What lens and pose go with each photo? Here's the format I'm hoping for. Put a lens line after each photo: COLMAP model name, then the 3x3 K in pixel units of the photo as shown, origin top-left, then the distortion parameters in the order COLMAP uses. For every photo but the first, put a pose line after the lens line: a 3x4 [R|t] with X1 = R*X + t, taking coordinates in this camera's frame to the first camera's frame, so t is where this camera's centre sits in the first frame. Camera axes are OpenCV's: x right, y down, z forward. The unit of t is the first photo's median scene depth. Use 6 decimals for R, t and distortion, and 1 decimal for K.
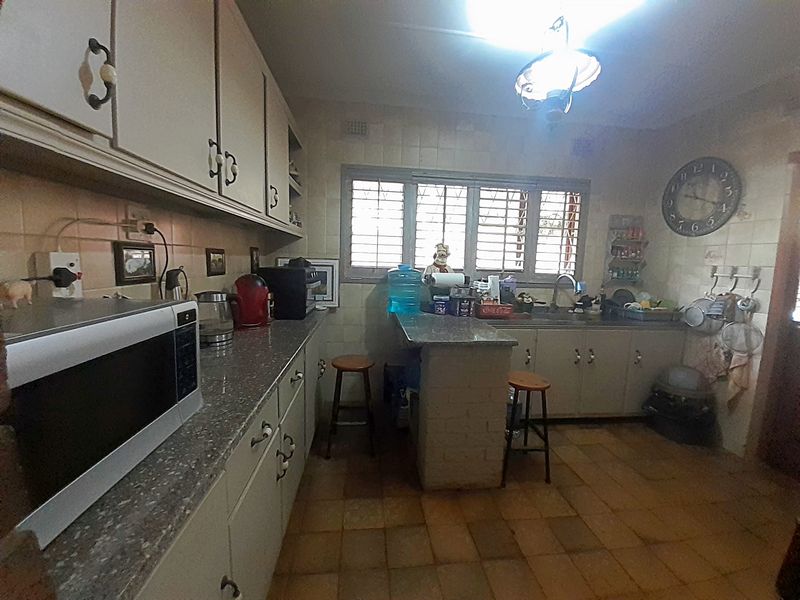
lens RADIAL K [[312.5, 0, 403.3], [0, 312.5, 299.0], [0, 0, 1]] dist [0.001167, -0.012075]
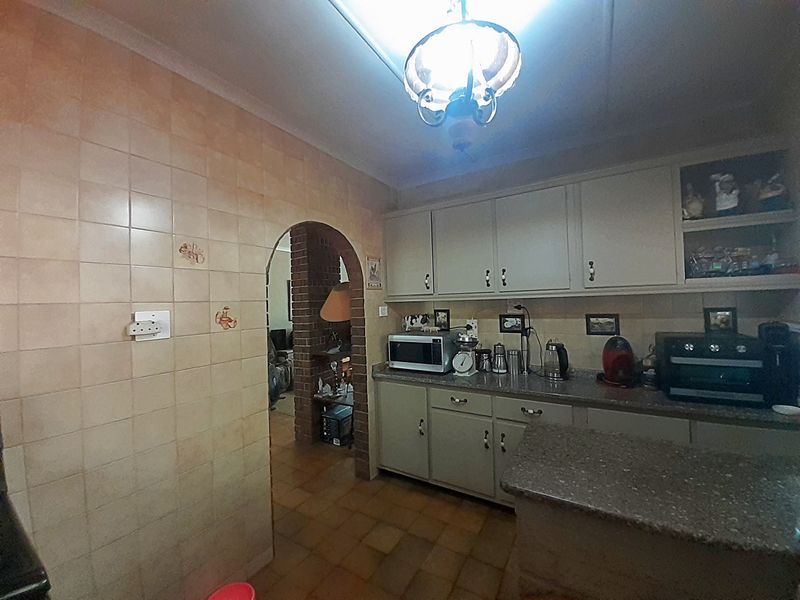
lens RADIAL K [[312.5, 0, 403.3], [0, 312.5, 299.0], [0, 0, 1]] dist [0.001167, -0.012075]
pose [[-0.621869, -0.021599, -0.782824, 1.045169], [-0.077966, 0.996361, 0.034445, -0.233175], [0.779231, 0.082454, -0.621289, 1.326976]]
